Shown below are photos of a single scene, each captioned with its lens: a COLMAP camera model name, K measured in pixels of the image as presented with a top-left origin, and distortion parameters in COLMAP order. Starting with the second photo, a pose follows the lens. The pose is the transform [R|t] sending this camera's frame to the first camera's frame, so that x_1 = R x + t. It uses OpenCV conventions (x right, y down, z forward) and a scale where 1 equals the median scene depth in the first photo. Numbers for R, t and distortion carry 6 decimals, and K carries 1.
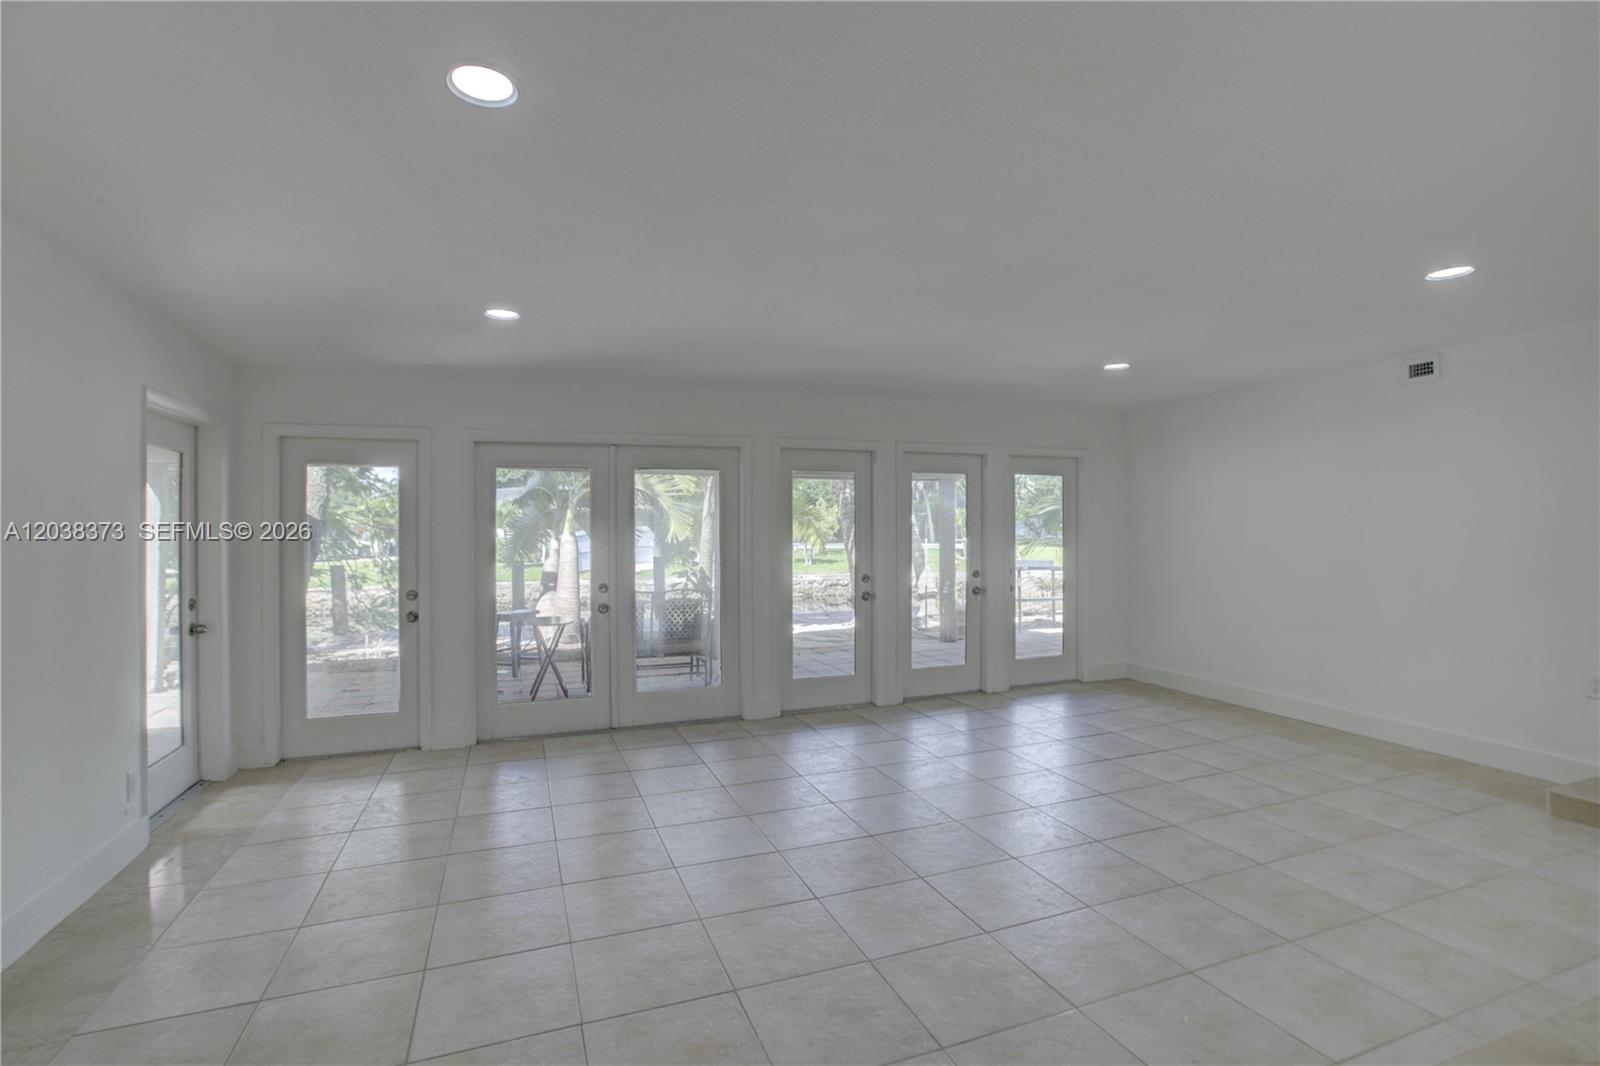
lens RADIAL K [[743.3, 0, 810.2], [0, 743.3, 535.2], [0, 0, 1]] dist [-0.041024, 0.009890]
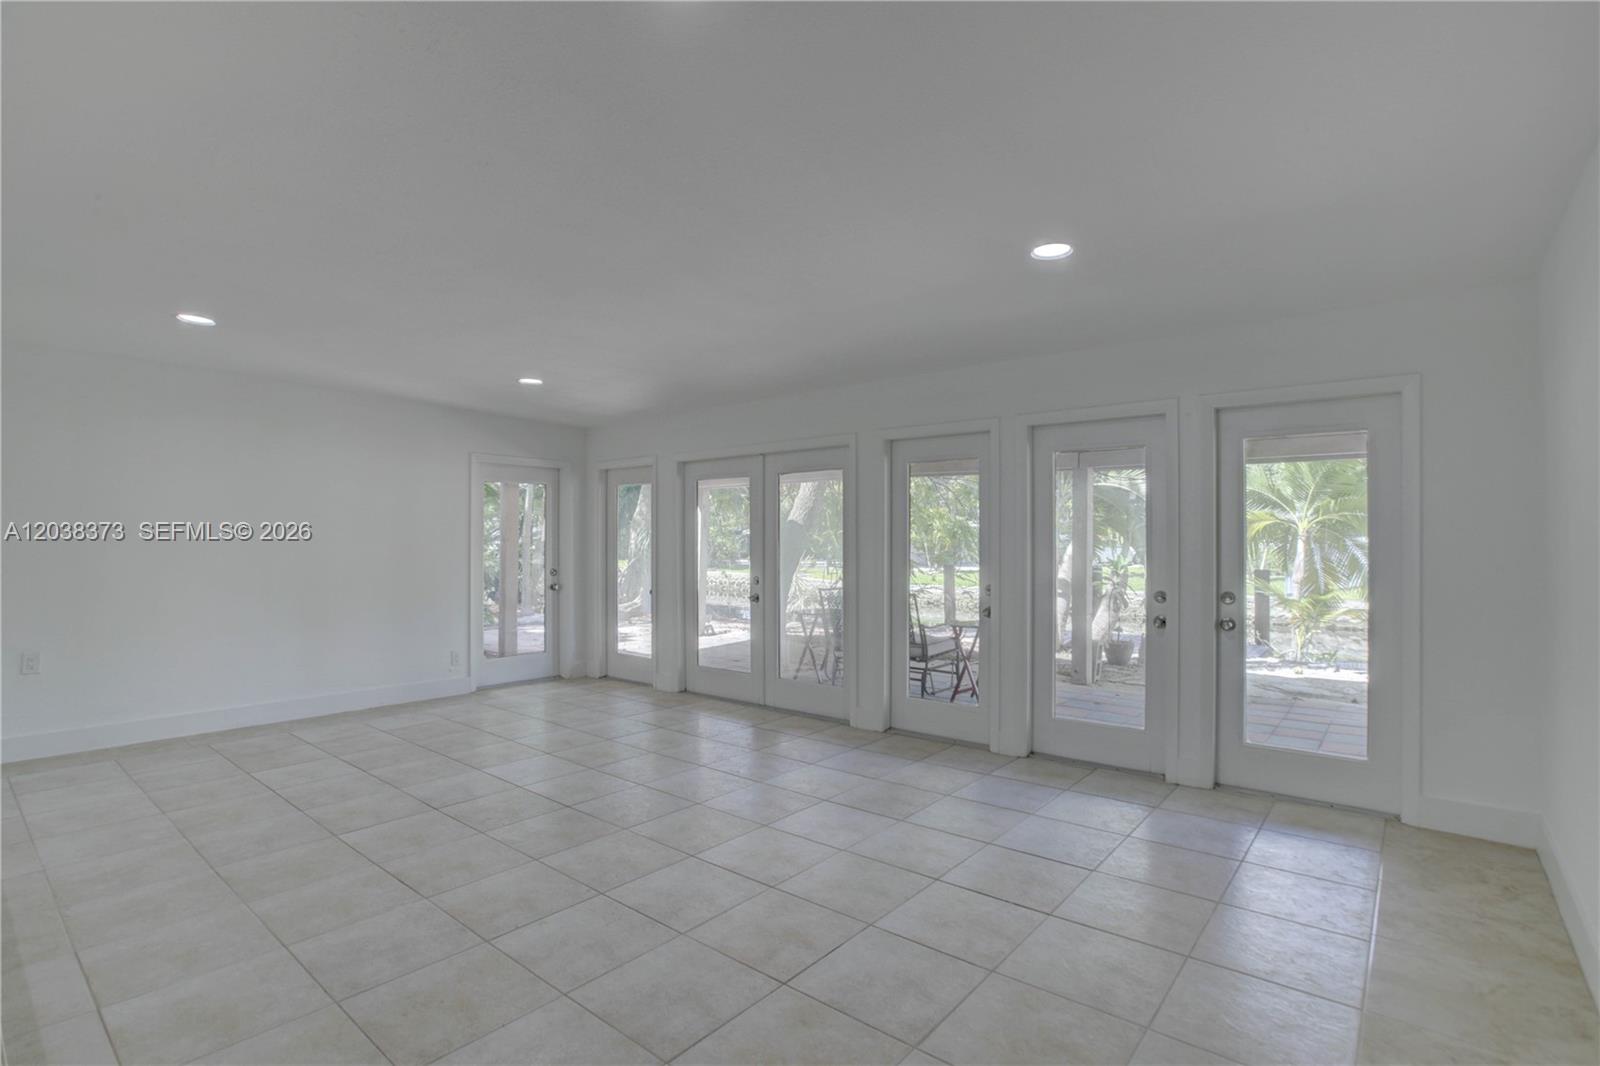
lens RADIAL K [[770.4, 0, 804.2], [0, 770.4, 526.0], [0, 0, 1]] dist [-0.022723, -0.000092]
pose [[0.491154, -0.006975, -0.871045, 0.739817], [-0.010806, 0.999842, -0.014100, 0.004233], [0.871005, 0.016338, 0.491002, 0.446458]]
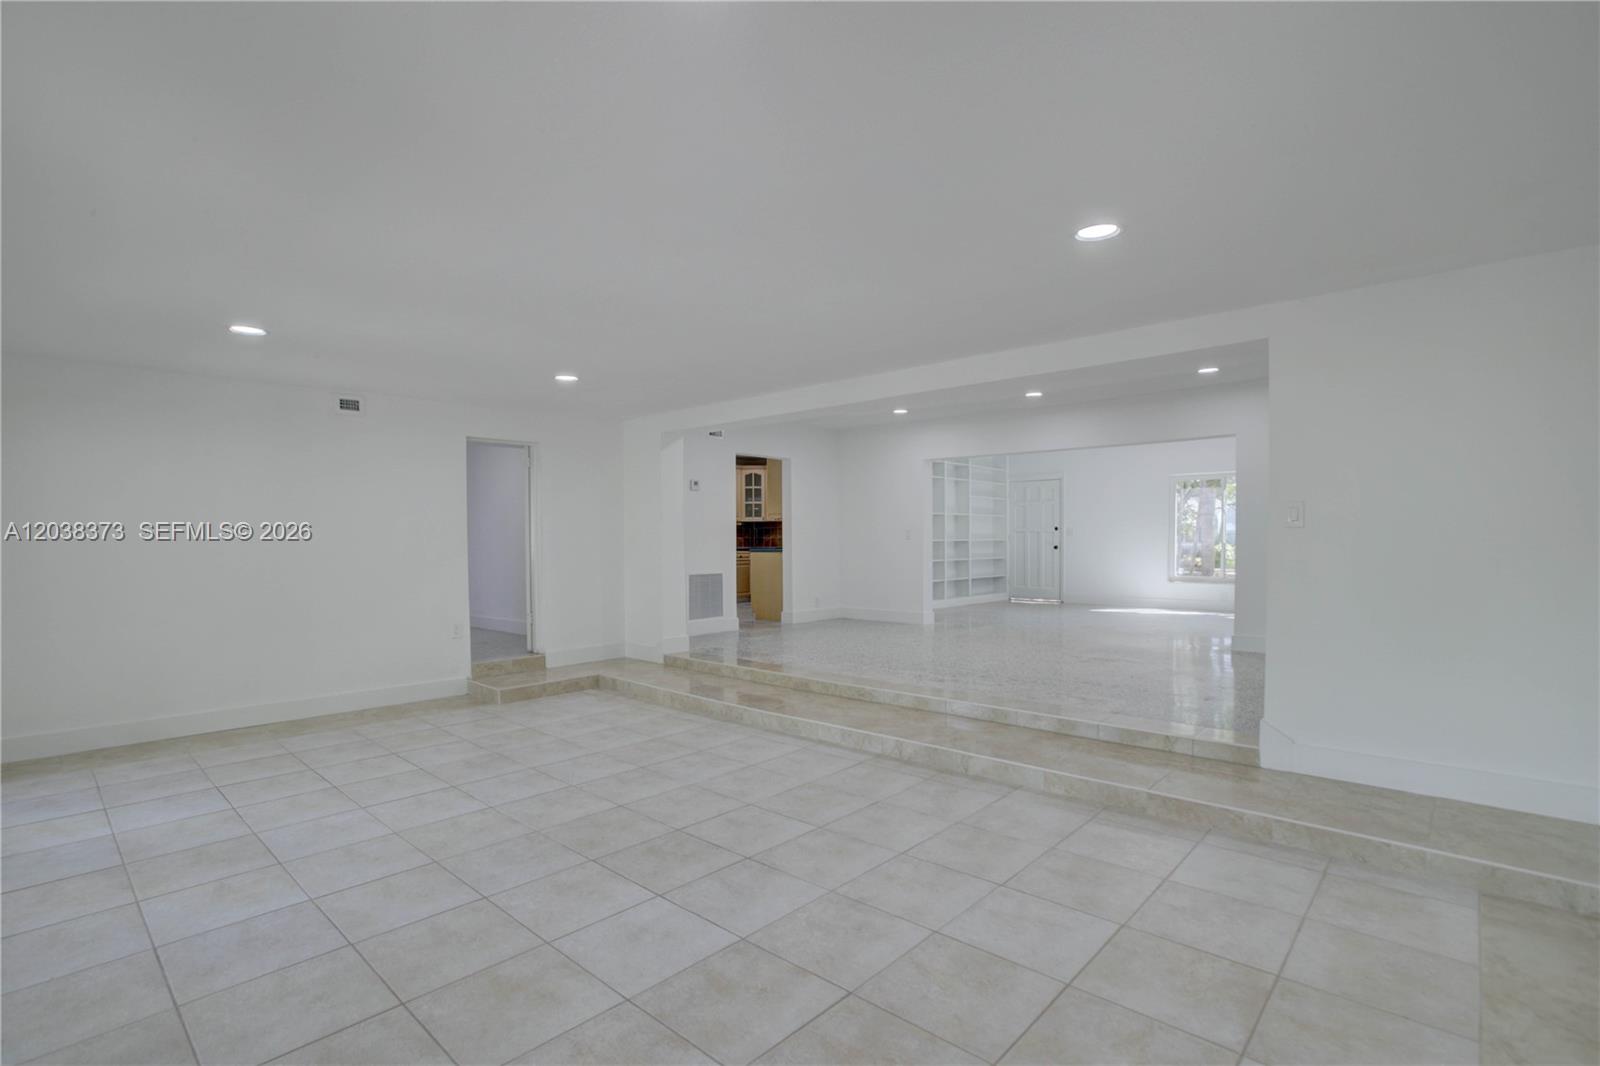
lens RADIAL K [[743.3, 0, 787.6], [0, 743.3, 536.3], [0, 0, 1]] dist [-0.041024, 0.009890]
pose [[-0.437740, 0.019153, 0.898897, -0.502084], [0.013639, 0.999799, -0.014661, 0.017692], [-0.898998, 0.005842, -0.437914, 0.706705]]
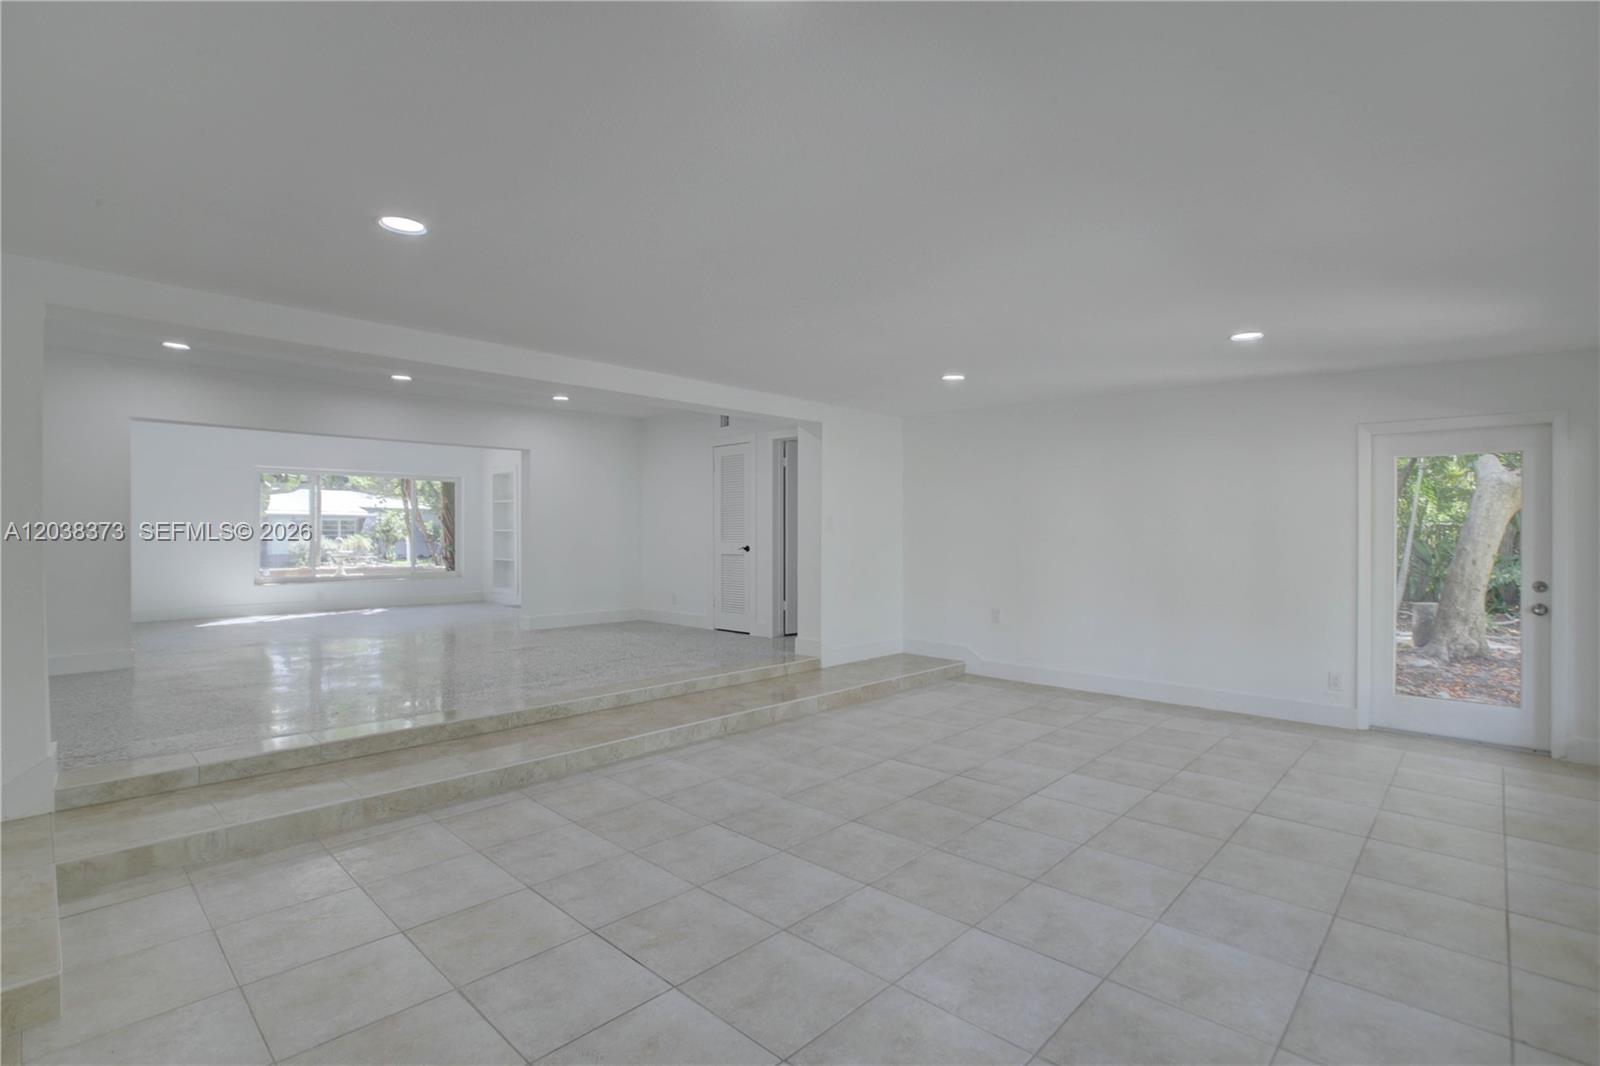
lens RADIAL K [[743.3, 0, 793.1], [0, 743.3, 543.2], [0, 0, 1]] dist [-0.041024, 0.009890]
pose [[-0.908615, 0.015426, -0.417351, 0.449401], [0.008371, 0.999790, 0.018728, 0.000789], [0.417552, 0.013523, -0.908552, 1.090651]]
